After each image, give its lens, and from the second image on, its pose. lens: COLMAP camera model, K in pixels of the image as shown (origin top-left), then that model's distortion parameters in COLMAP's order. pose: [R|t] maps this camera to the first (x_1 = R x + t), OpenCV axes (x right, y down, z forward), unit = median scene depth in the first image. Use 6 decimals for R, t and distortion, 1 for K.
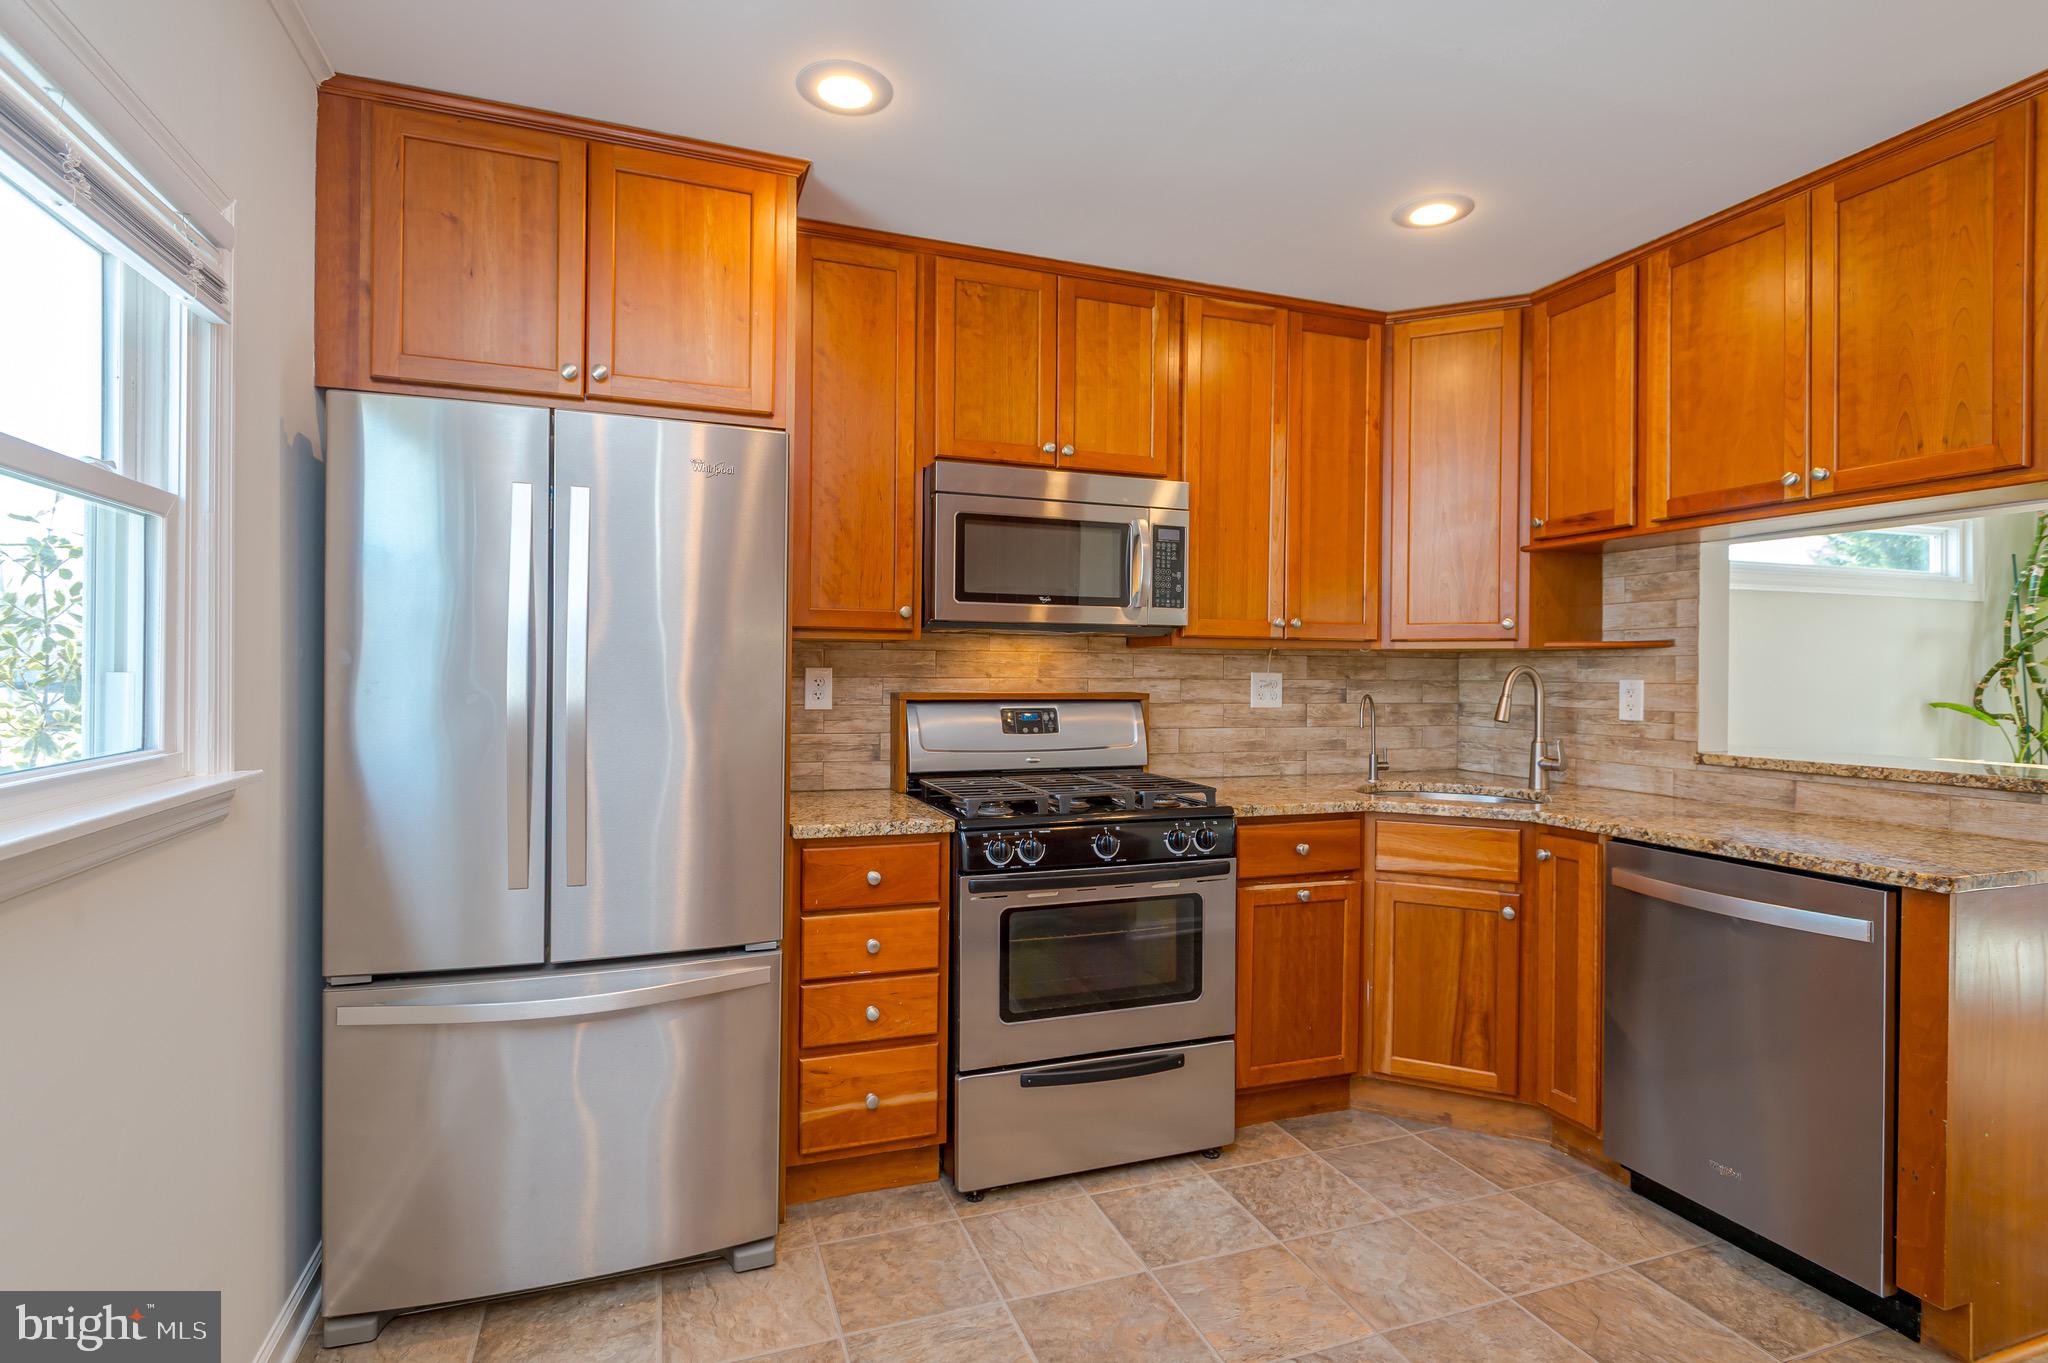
lens RADIAL K [[1004.5, 0, 1036.7], [0, 1004.5, 675.8], [0, 0, 1]] dist [0.002770, -0.000137]
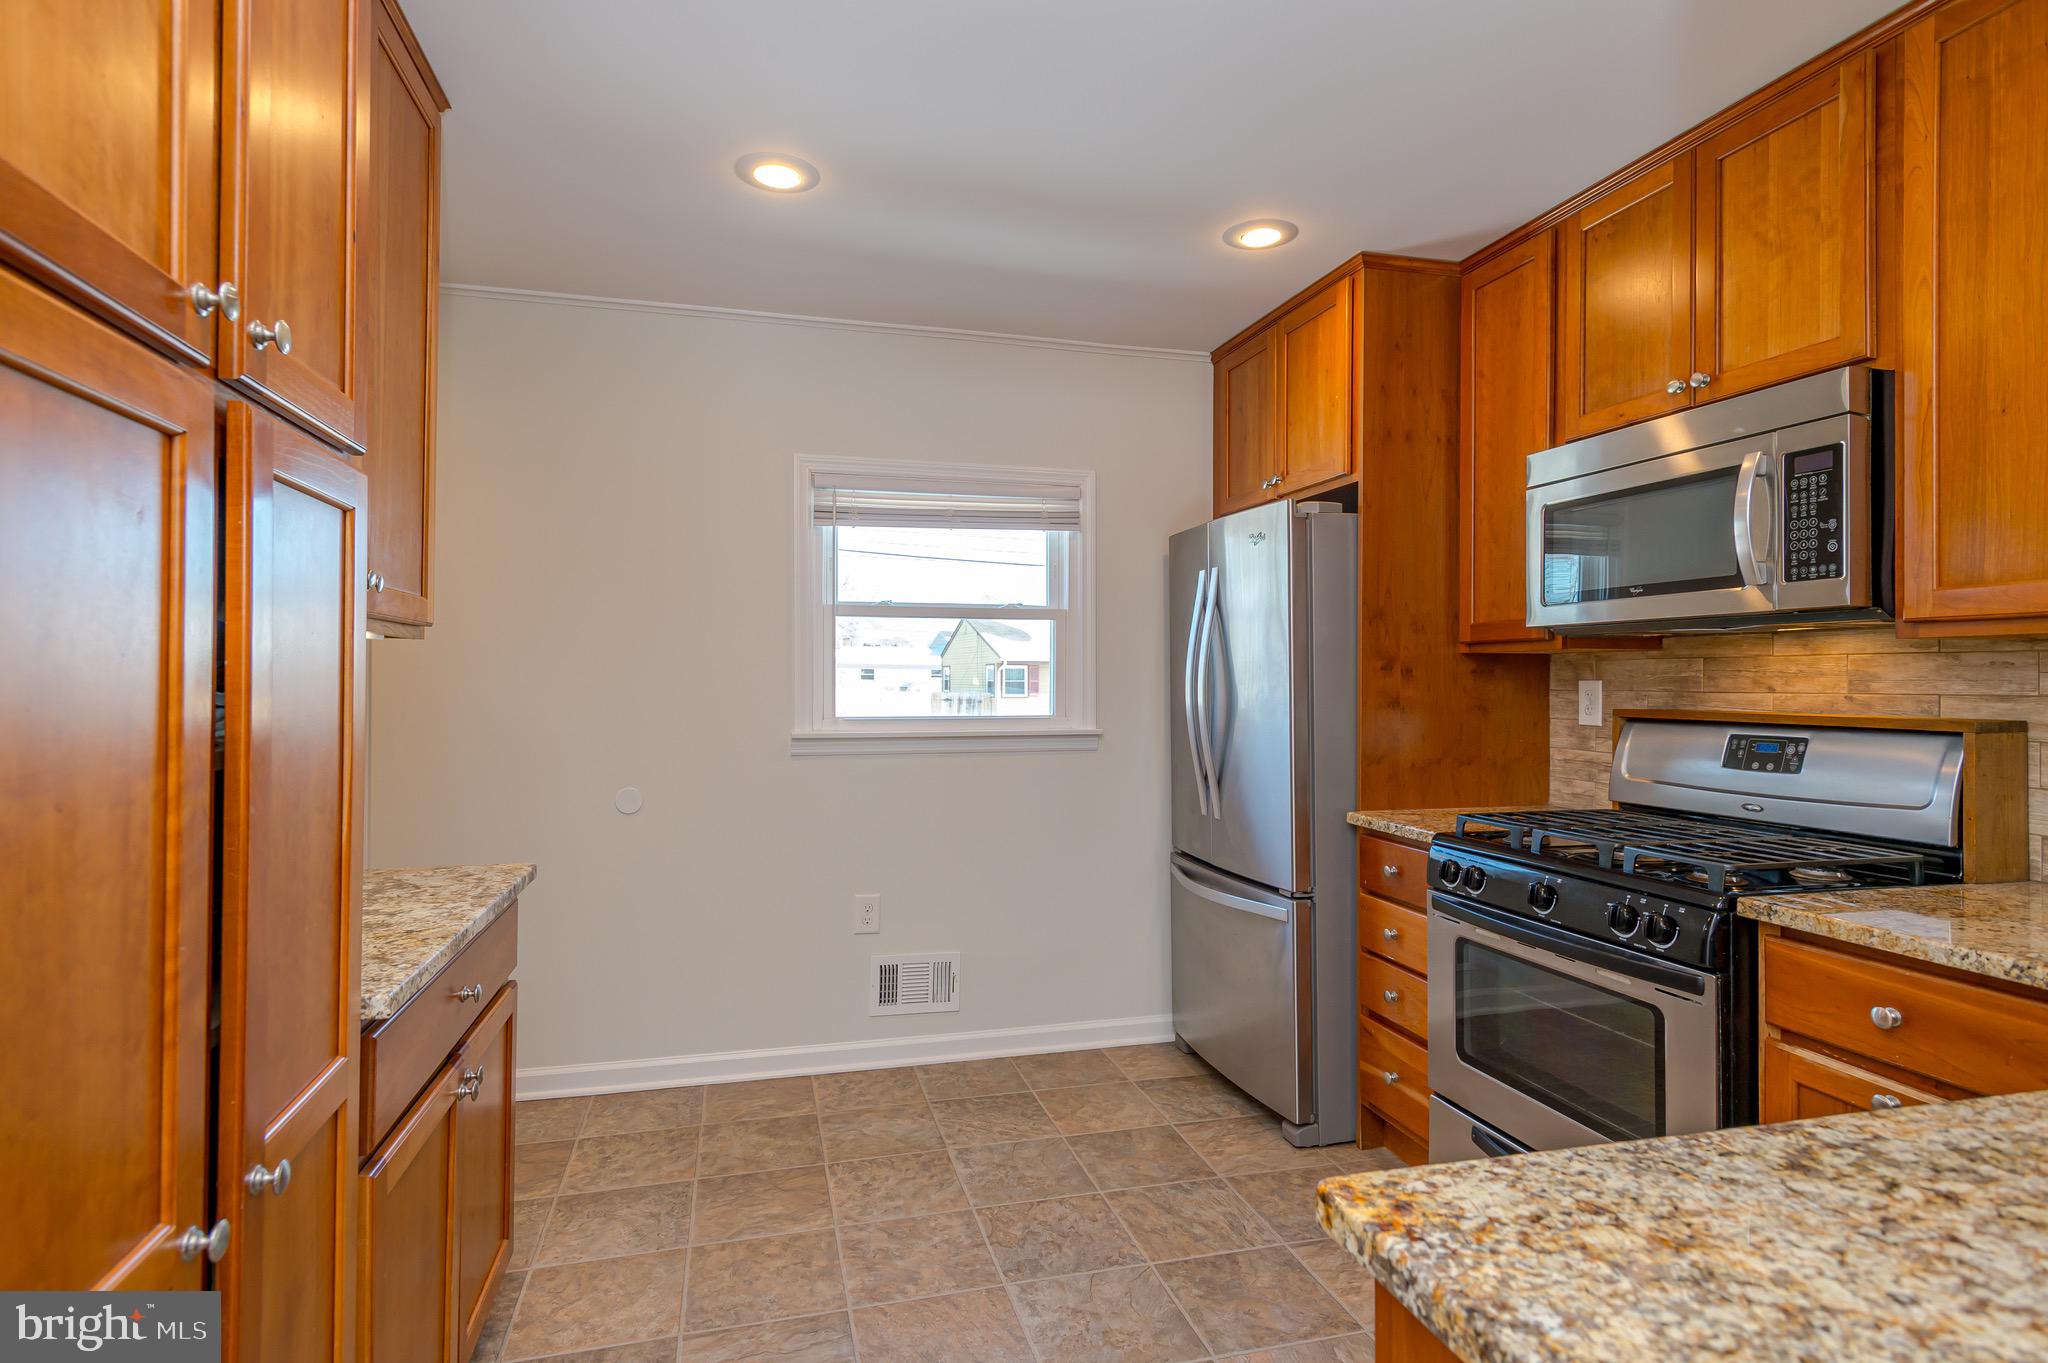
lens RADIAL K [[1059.1, 0, 1029.4], [0, 1059.1, 673.7], [0, 0, 1]] dist [0.015488, -0.000658]
pose [[-0.083923, -0.014769, -0.996363, 0.795135], [-0.009131, 0.999860, -0.014051, 0.004021], [0.996430, 0.007918, -0.084046, 0.547437]]
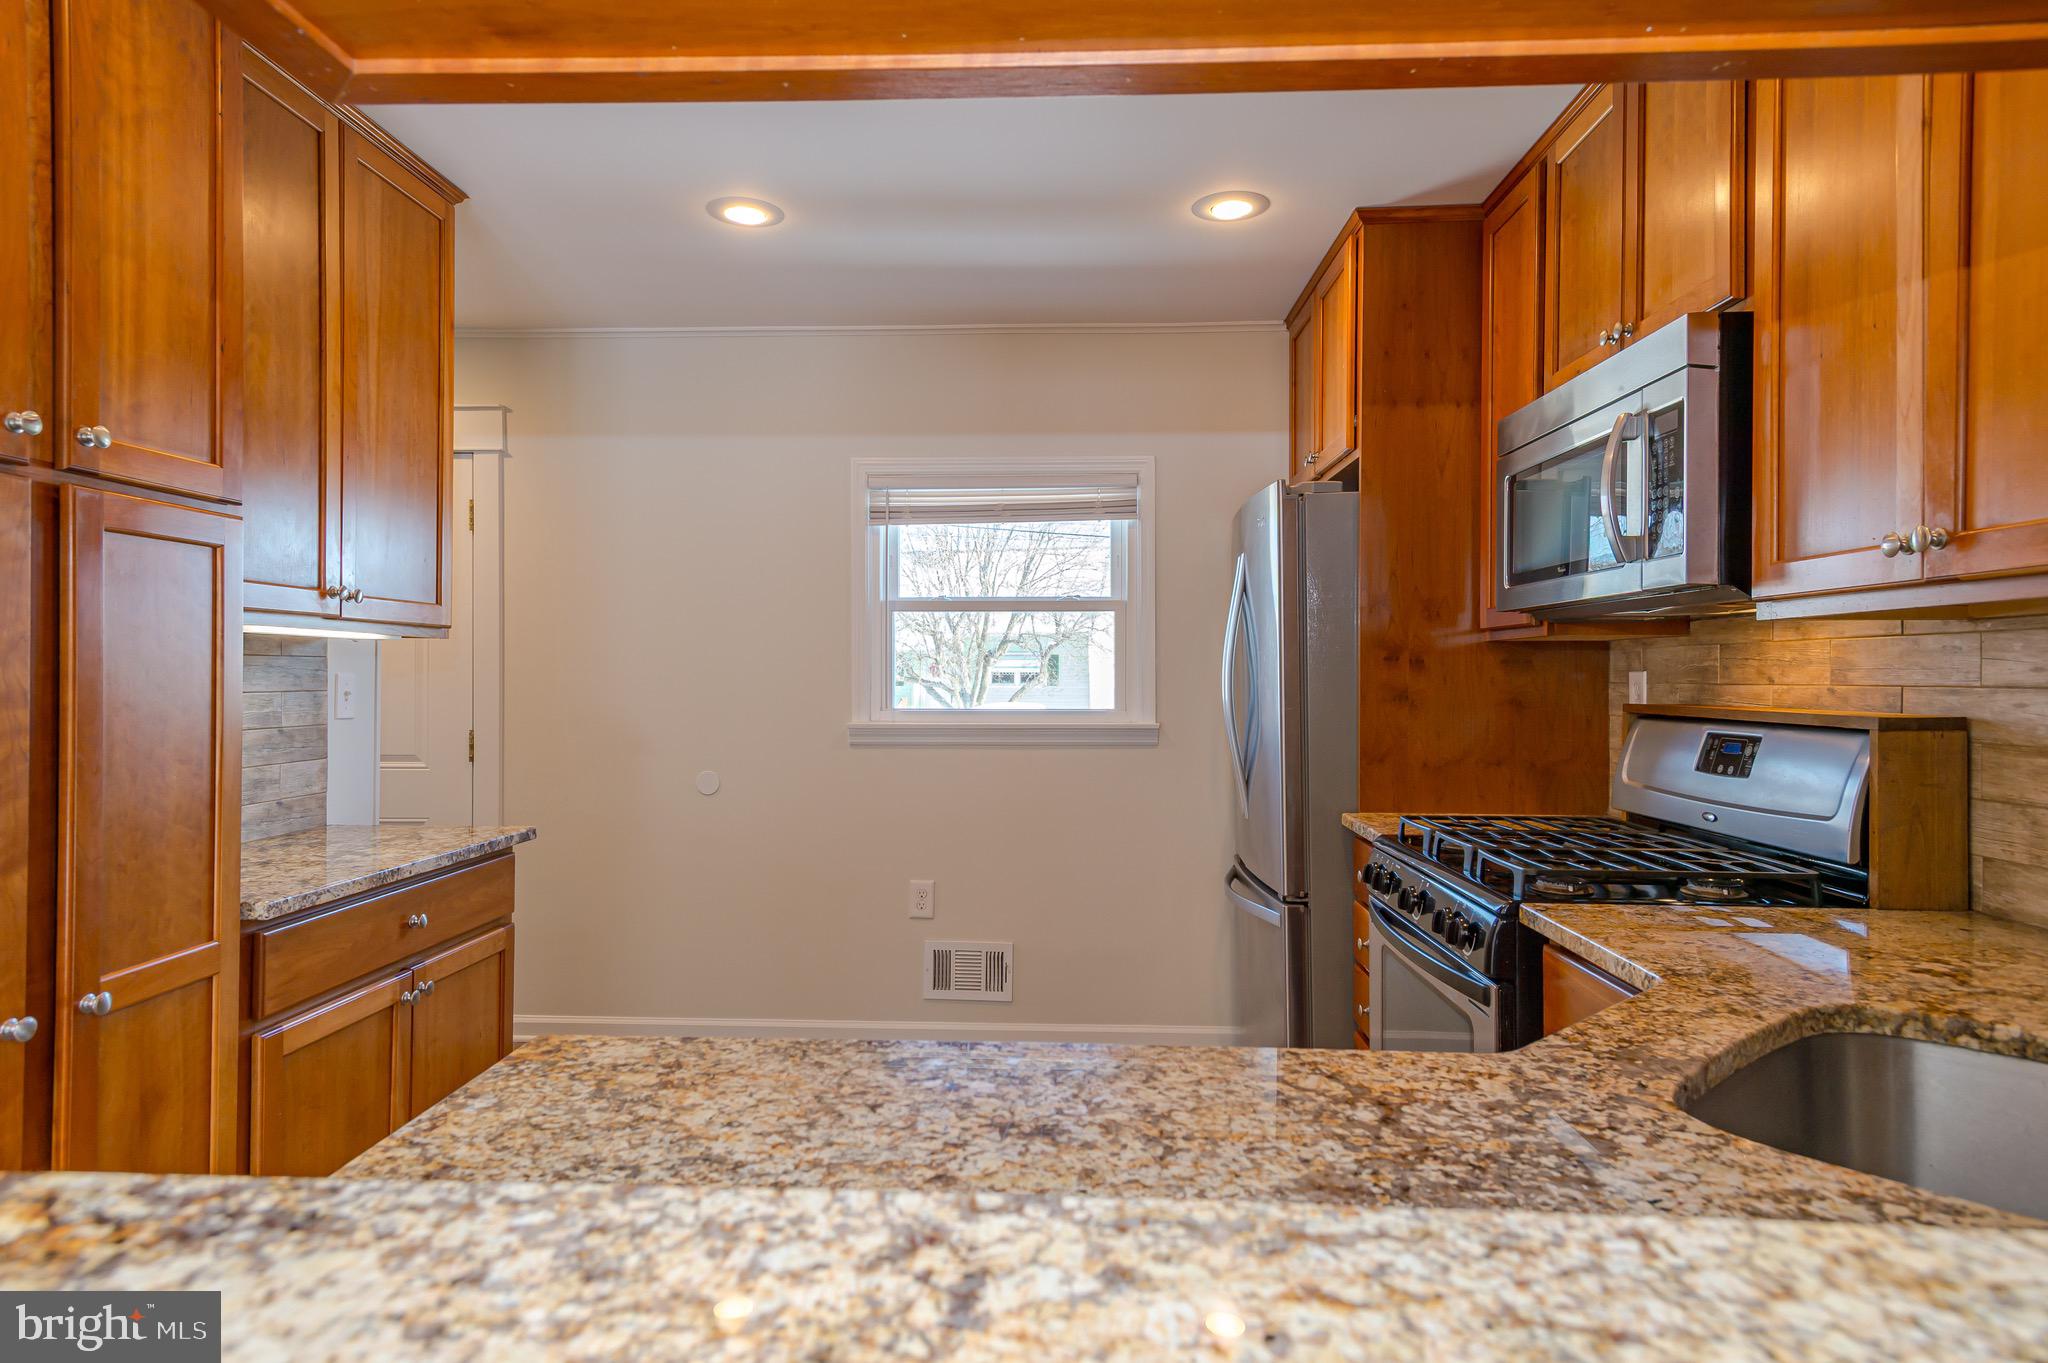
lens RADIAL K [[1165.6, 0, 1026.1], [0, 1165.6, 675.2], [0, 0, 1]] dist [0.026196, -0.000139]
pose [[-0.383746, -0.009657, -0.923388, 0.824518], [-0.010168, 0.999929, -0.006232, 0.005450], [0.923383, 0.006997, -0.383817, 0.884792]]
